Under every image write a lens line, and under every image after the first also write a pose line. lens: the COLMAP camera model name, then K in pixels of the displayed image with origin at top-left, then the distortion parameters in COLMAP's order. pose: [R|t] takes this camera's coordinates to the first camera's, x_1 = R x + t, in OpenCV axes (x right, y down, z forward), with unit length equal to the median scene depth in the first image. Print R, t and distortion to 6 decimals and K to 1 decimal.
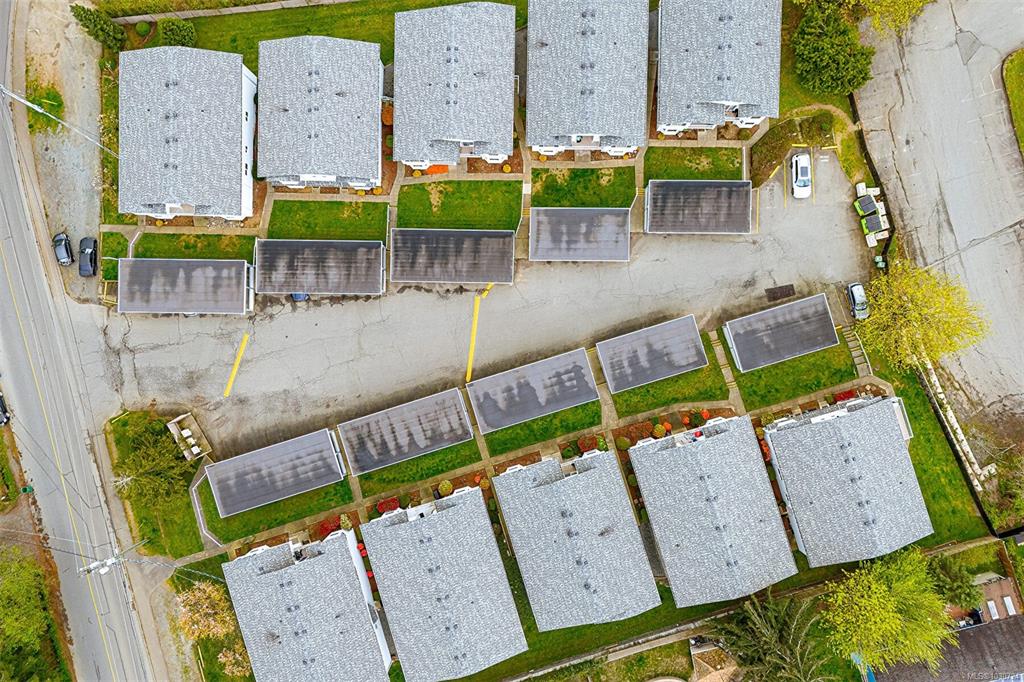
lens RADIAL K [[754.1, 0, 515.6], [0, 754.1, 347.7], [0, 0, 1]] dist [0.040699, -0.026169]
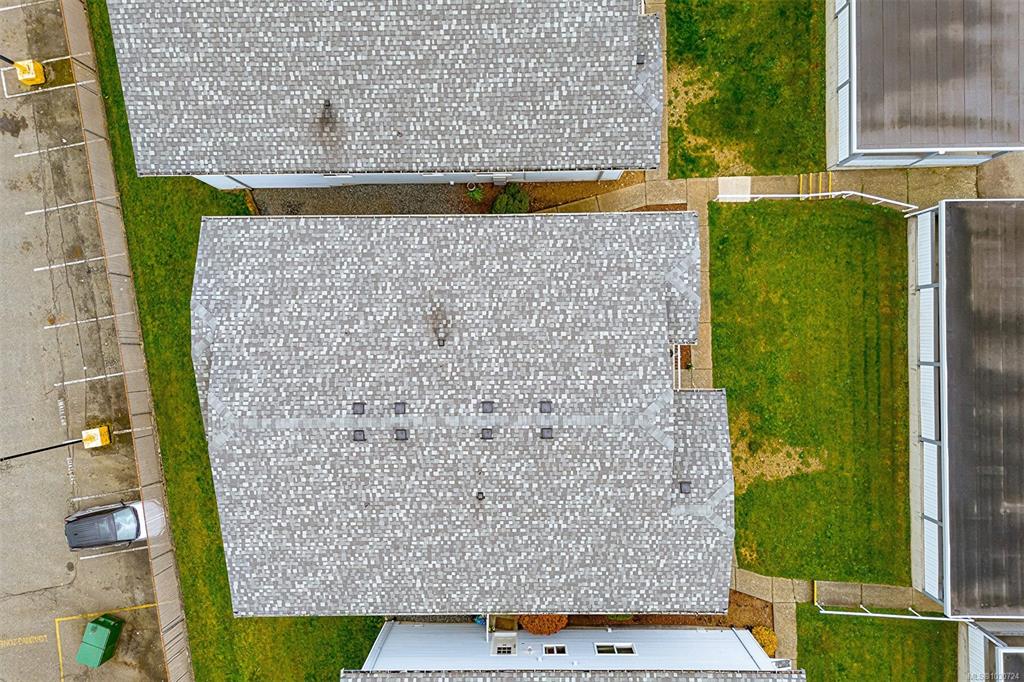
lens RADIAL K [[754.1, 0, 506.1], [0, 754.1, 338.2], [0, 0, 1]] dist [0.040699, -0.026169]
pose [[-0.029122, -0.999400, 0.018766, -0.054696], [0.999226, -0.029604, -0.025917, -0.307434], [0.026457, 0.017997, 0.999488, 0.668620]]
